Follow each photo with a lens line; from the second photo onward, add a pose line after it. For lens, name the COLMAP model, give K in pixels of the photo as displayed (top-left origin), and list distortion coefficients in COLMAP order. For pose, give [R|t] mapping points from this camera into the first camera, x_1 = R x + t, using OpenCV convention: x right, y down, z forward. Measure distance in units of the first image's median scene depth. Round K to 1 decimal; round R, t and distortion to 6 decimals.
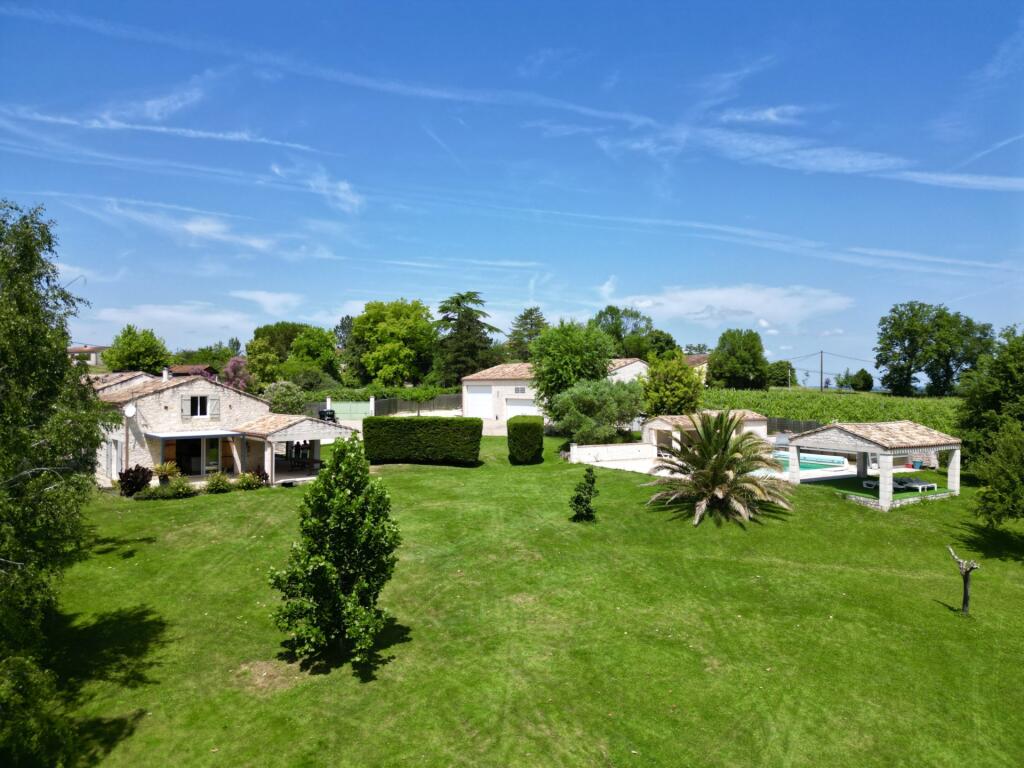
lens RADIAL K [[721.8, 0, 513.9], [0, 721.8, 384.3], [0, 0, 1]] dist [0.036425, 0.000874]
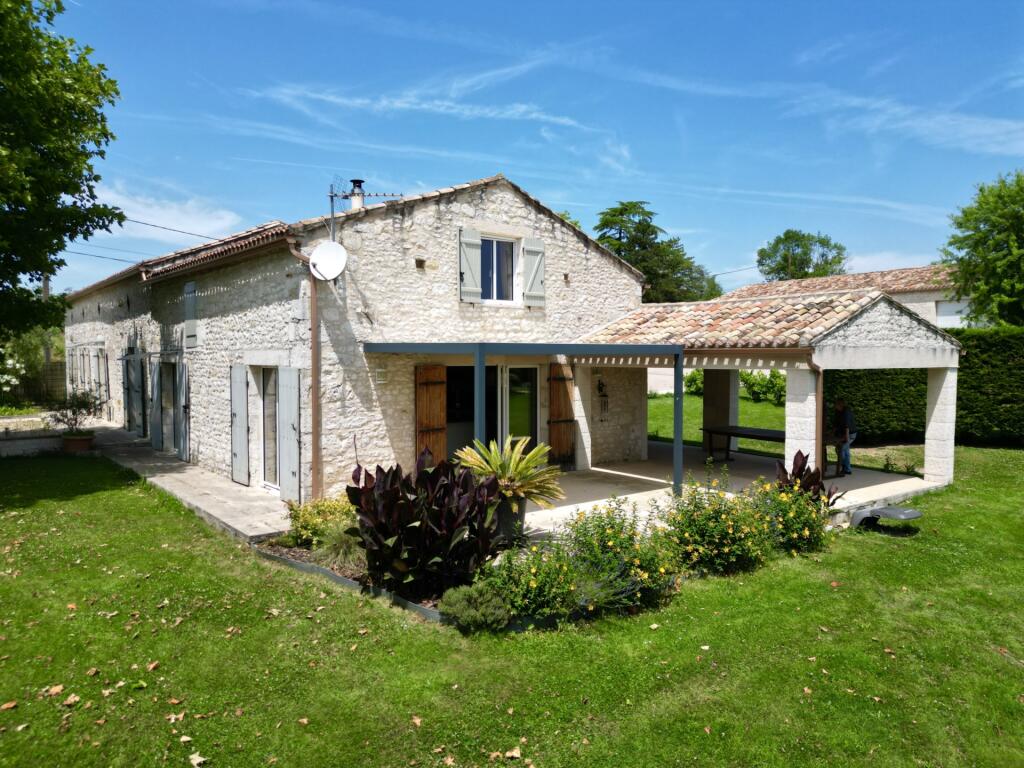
lens RADIAL K [[721.8, 0, 510.3], [0, 721.8, 383.6], [0, 0, 1]] dist [0.036425, 0.000874]
pose [[0.999296, 0.002877, -0.037410, -0.422523], [-0.001332, 0.999148, 0.041251, 0.069651], [0.037497, -0.041172, 0.998448, 0.682419]]
